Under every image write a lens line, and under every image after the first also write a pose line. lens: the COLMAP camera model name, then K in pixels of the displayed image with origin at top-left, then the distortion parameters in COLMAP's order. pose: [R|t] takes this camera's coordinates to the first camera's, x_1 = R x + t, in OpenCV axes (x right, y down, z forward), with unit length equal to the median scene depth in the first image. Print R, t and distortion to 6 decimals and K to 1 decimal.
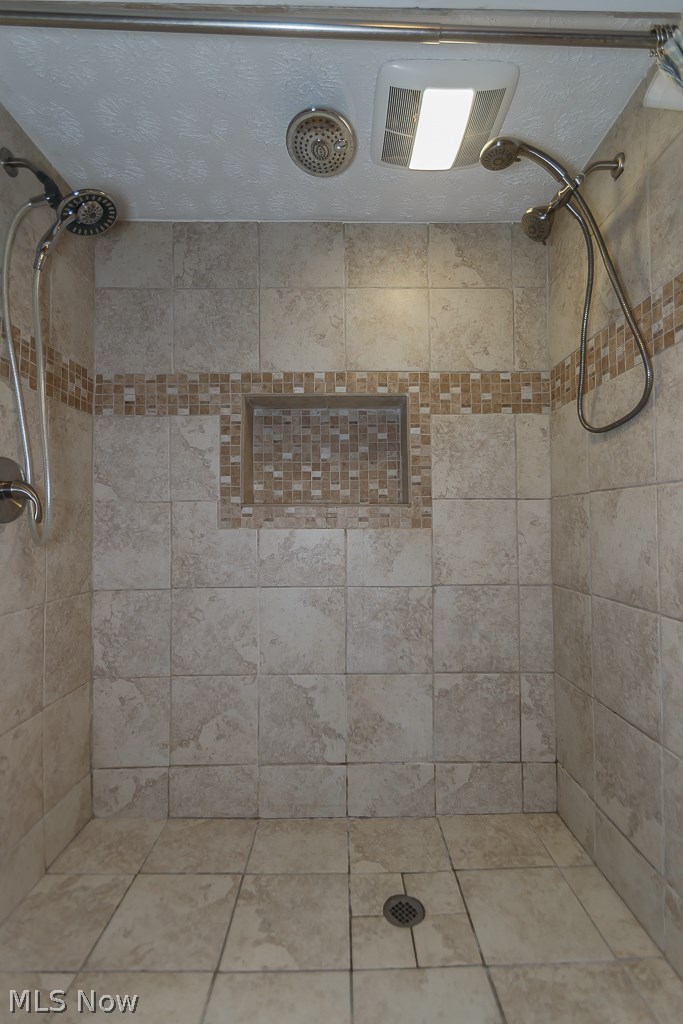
lens RADIAL K [[484.4, 0, 362.0], [0, 484.4, 507.3], [0, 0, 1]] dist [0.011913, -0.007002]
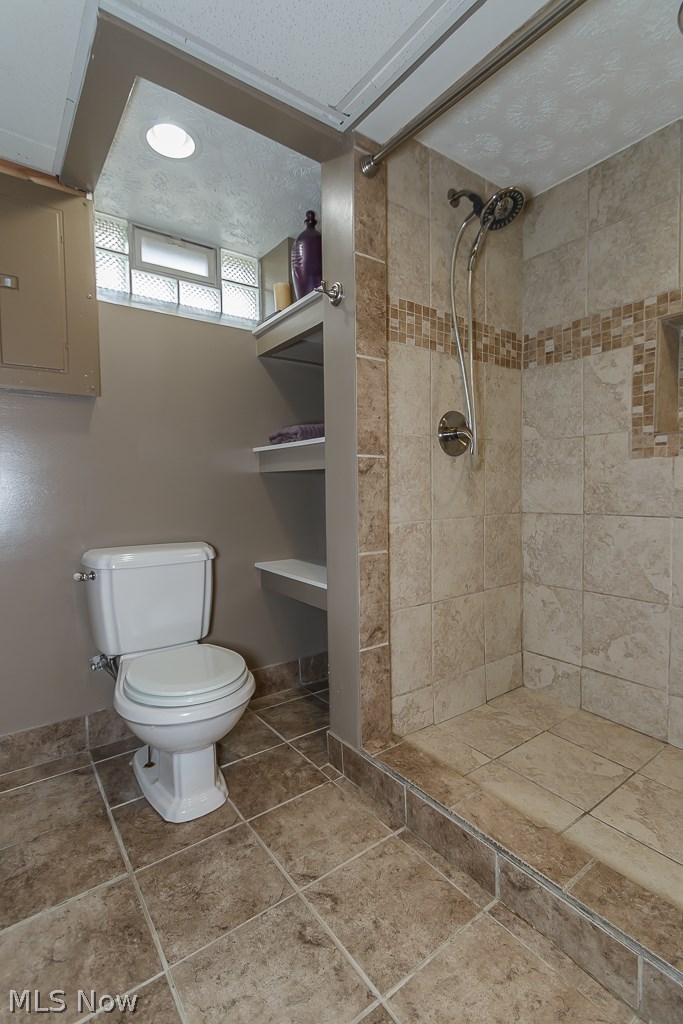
lens RADIAL K [[484.4, 0, 338.6], [0, 484.4, 511.4], [0, 0, 1]] dist [0.011913, -0.007002]
pose [[0.565724, 0.046815, -0.823264, 0.211248], [0.036542, 0.995983, 0.081747, 0.048541], [0.823784, -0.076330, 0.561741, -0.097826]]
